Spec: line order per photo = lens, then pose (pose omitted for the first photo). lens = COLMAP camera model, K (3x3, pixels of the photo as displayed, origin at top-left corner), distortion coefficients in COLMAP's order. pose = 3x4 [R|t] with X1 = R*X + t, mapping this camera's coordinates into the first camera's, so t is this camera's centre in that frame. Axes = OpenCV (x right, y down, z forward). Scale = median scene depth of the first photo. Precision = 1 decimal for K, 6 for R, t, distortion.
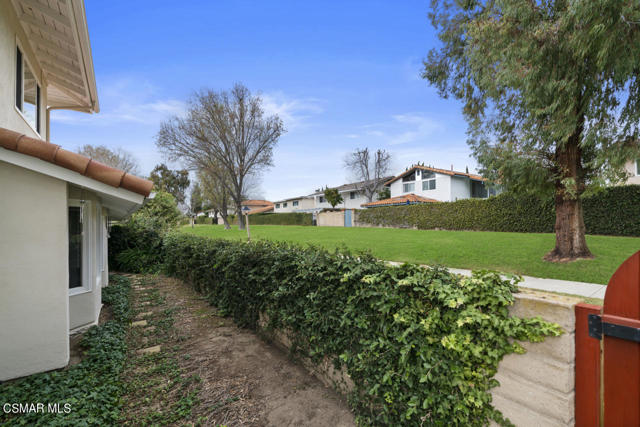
lens RADIAL K [[295.2, 0, 317.1], [0, 295.2, 215.2], [0, 0, 1]] dist [-0.002308, -0.000123]
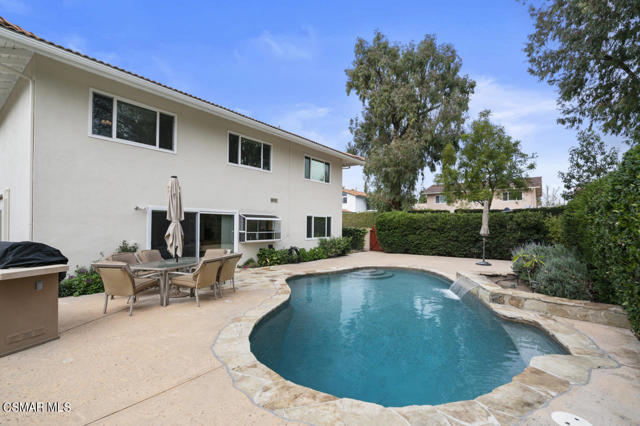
lens RADIAL K [[295.2, 0, 317.1], [0, 295.2, 214.7], [0, 0, 1]] dist [-0.002308, -0.000123]
pose [[0.953473, 0.015641, 0.301074, -0.412339], [-0.012731, 0.999851, -0.011624, -0.010814], [-0.301211, 0.007250, 0.953530, -0.839938]]
